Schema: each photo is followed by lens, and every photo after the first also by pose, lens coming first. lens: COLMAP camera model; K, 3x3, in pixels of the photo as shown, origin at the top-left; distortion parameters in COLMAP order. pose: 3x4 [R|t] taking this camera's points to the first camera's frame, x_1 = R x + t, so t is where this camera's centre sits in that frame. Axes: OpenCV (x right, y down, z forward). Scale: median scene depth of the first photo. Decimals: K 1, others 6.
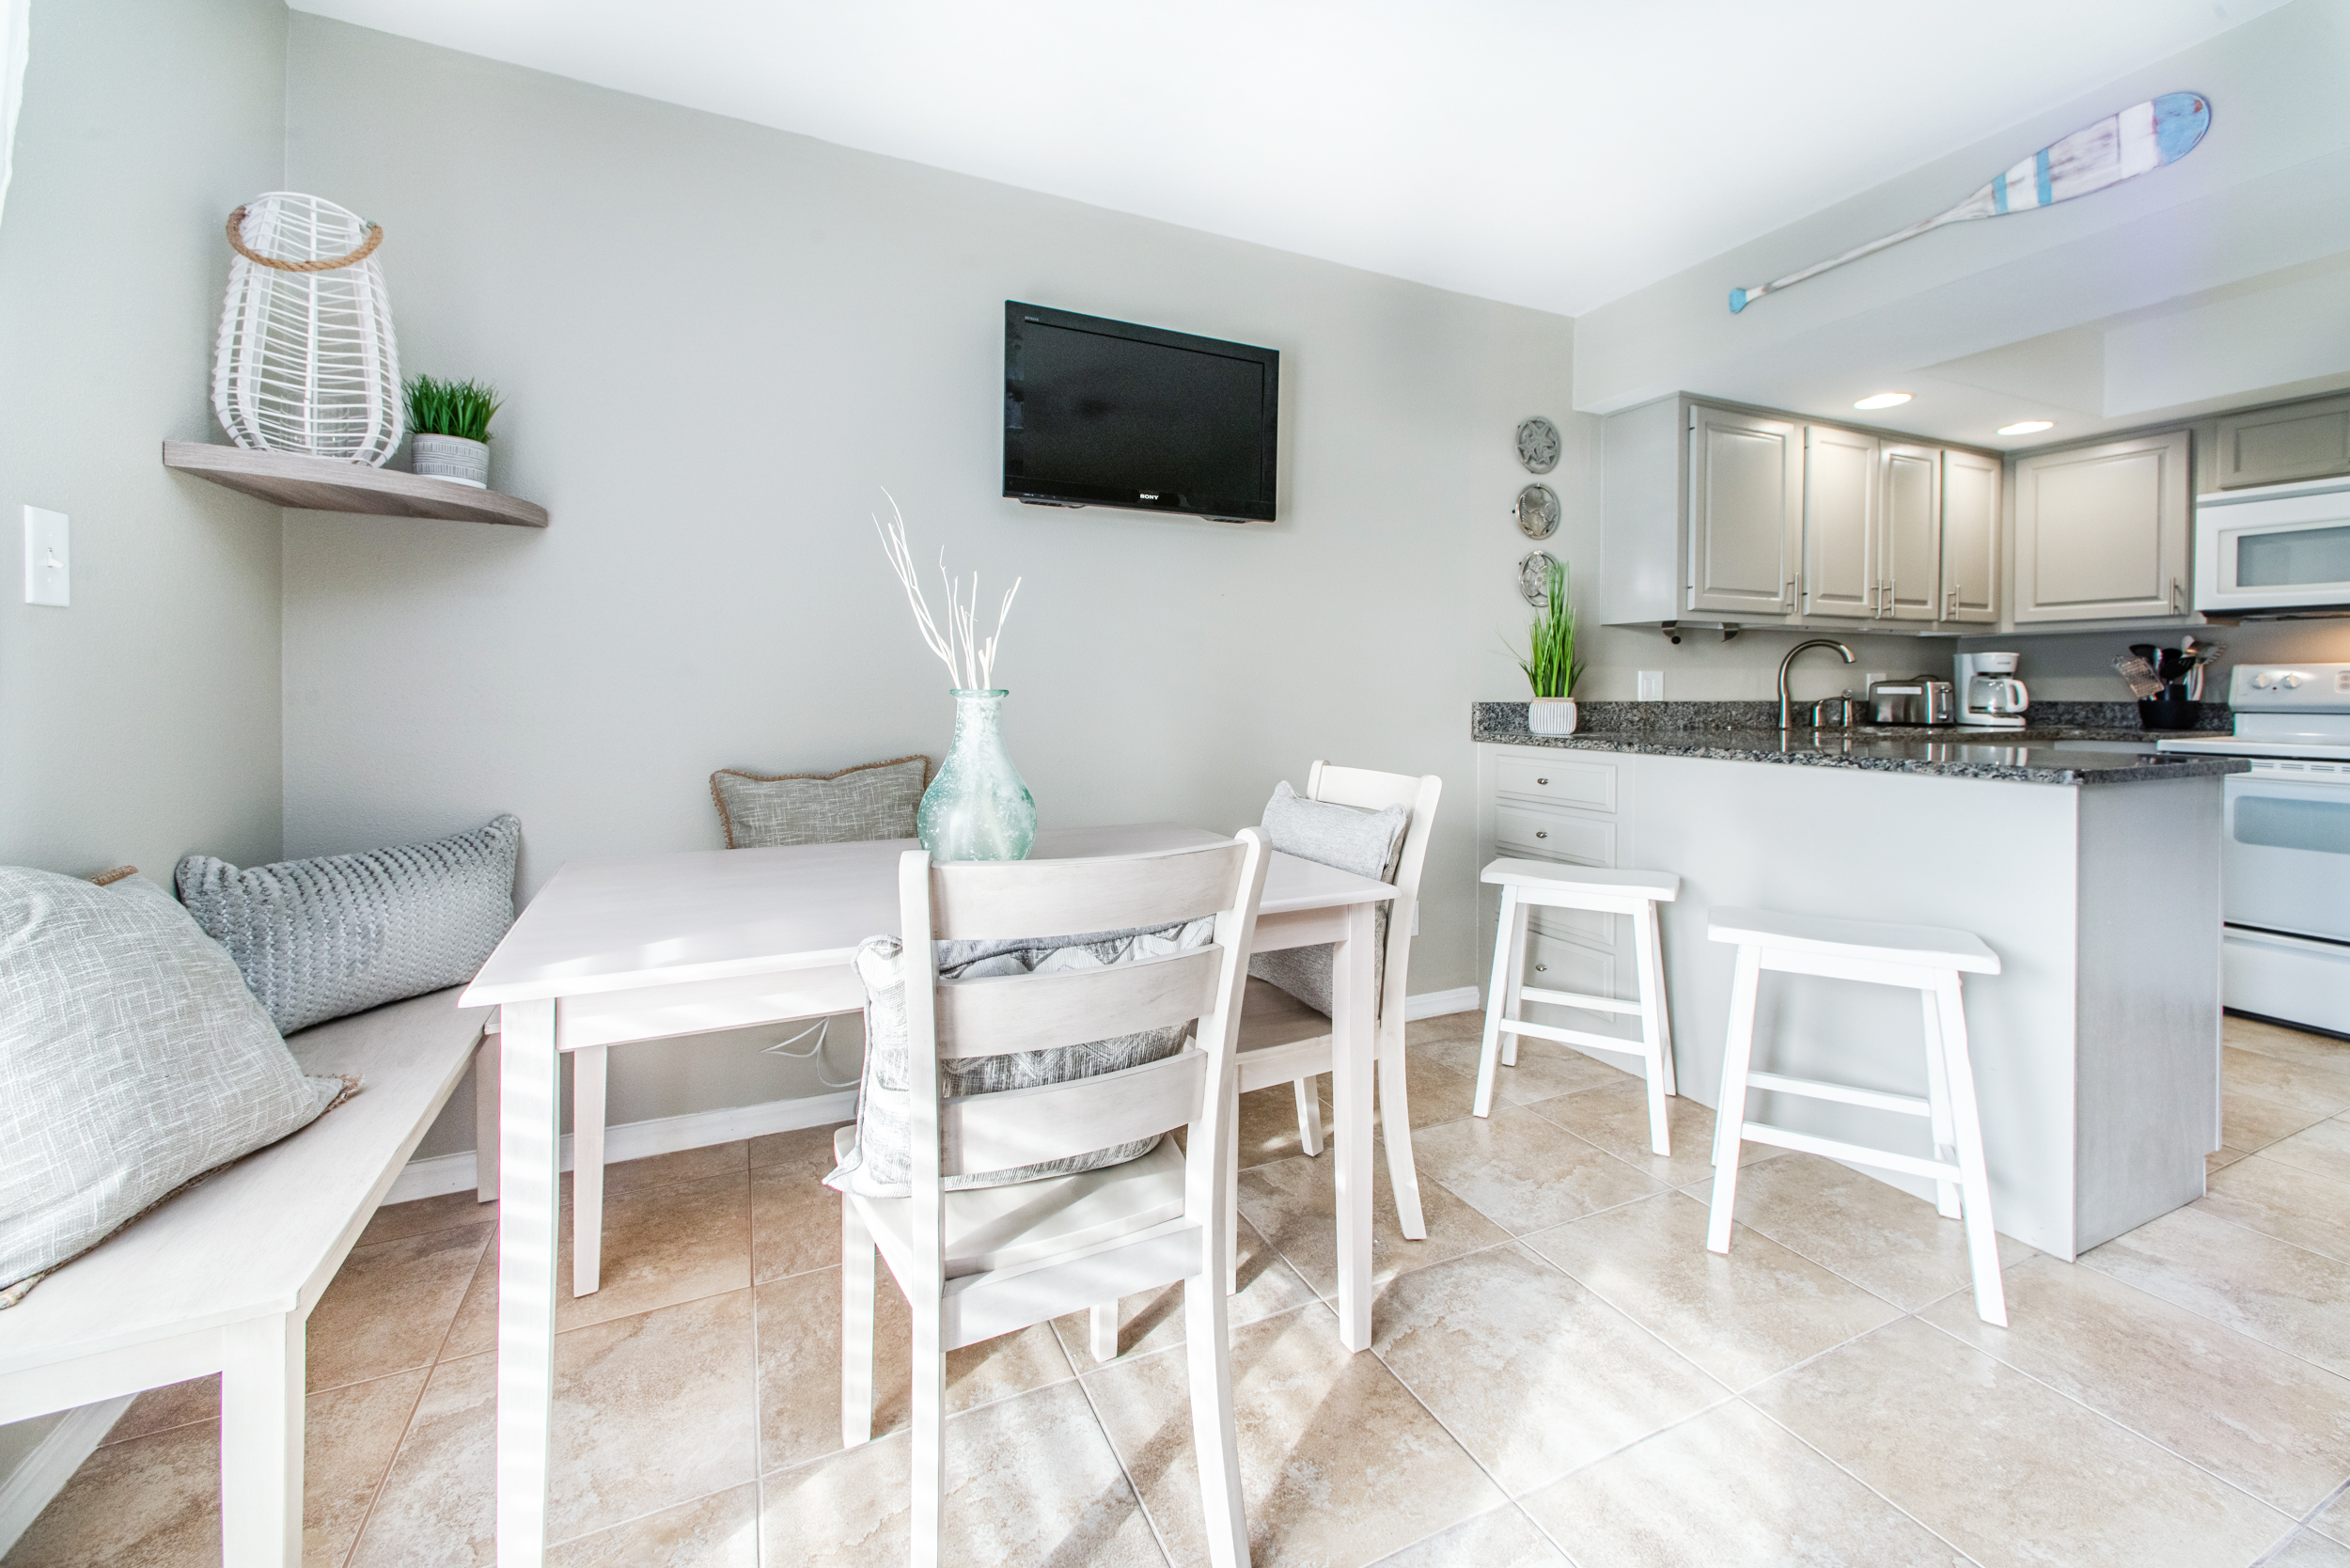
lens RADIAL K [[939.5, 0, 1185.5], [0, 939.5, 701.3], [0, 0, 1]] dist [0.003170, 0.000082]
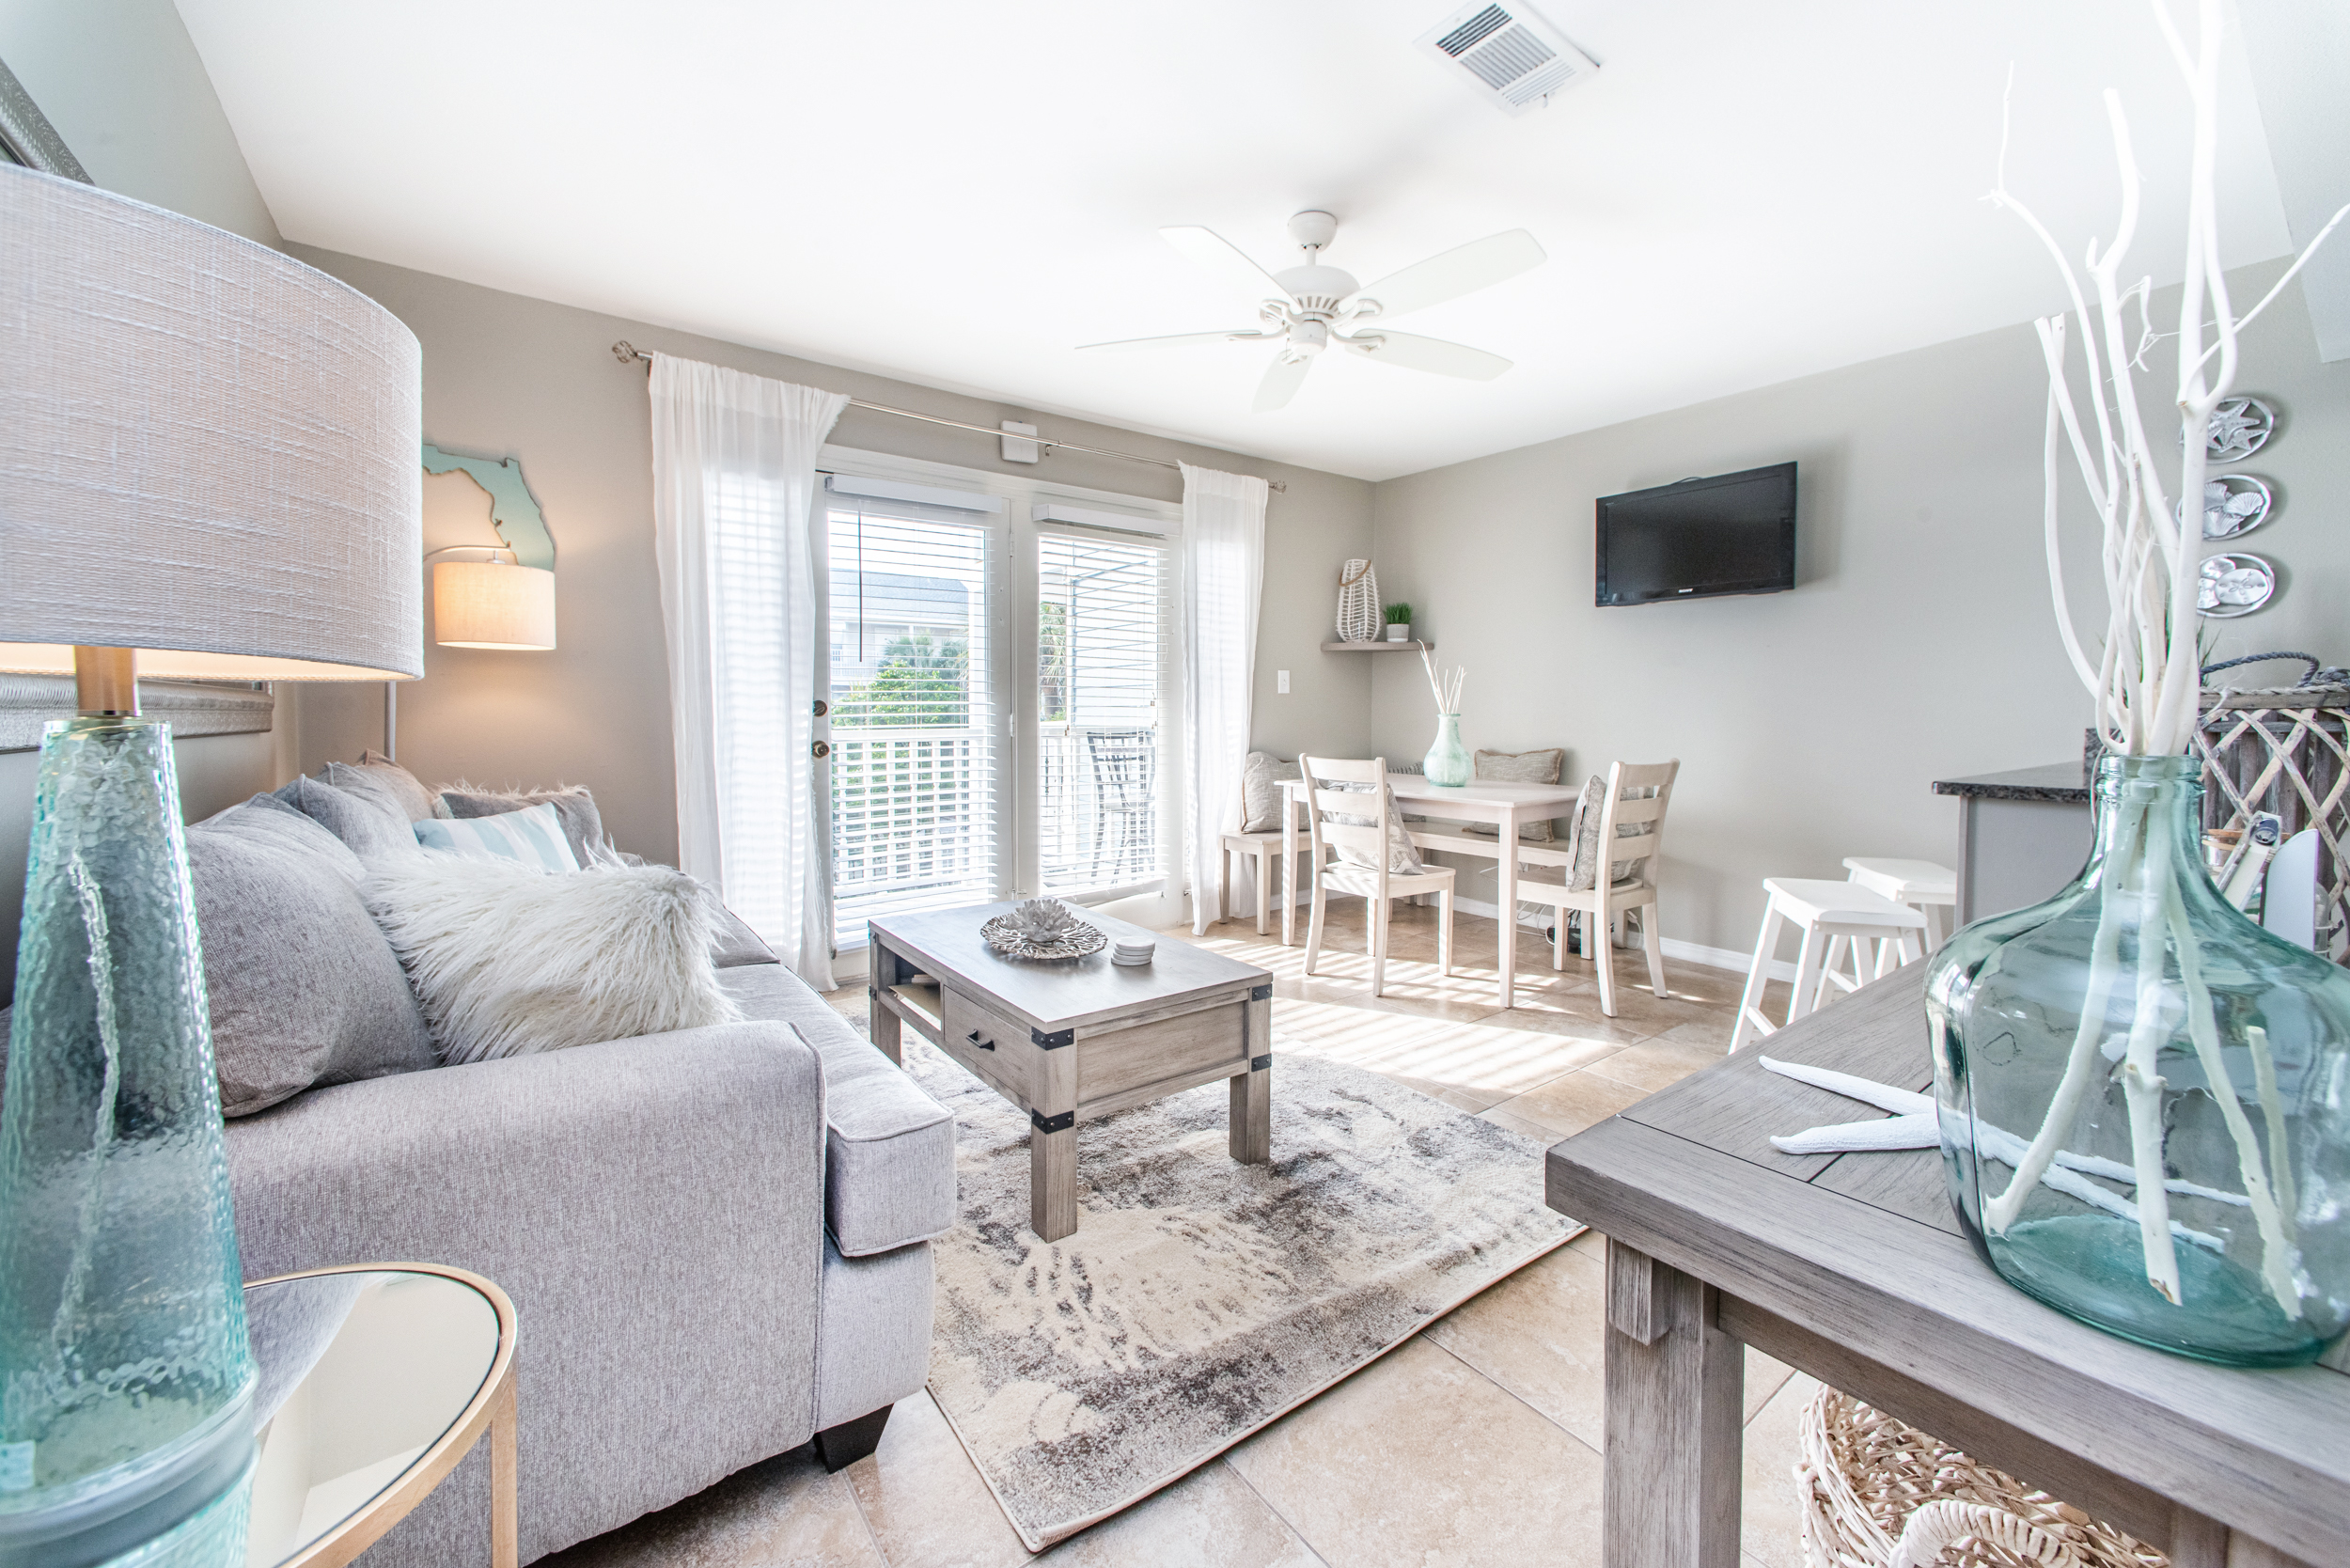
lens RADIAL K [[927.7, 0, 1180.0], [0, 927.7, 739.6], [0, 0, 1]] dist [-0.002237, -0.000257]
pose [[0.192920, 0.023673, -0.980929, 1.196665], [-0.014050, 0.999673, 0.021362, 0.005663], [0.981114, 0.009661, 0.193189, -0.101329]]
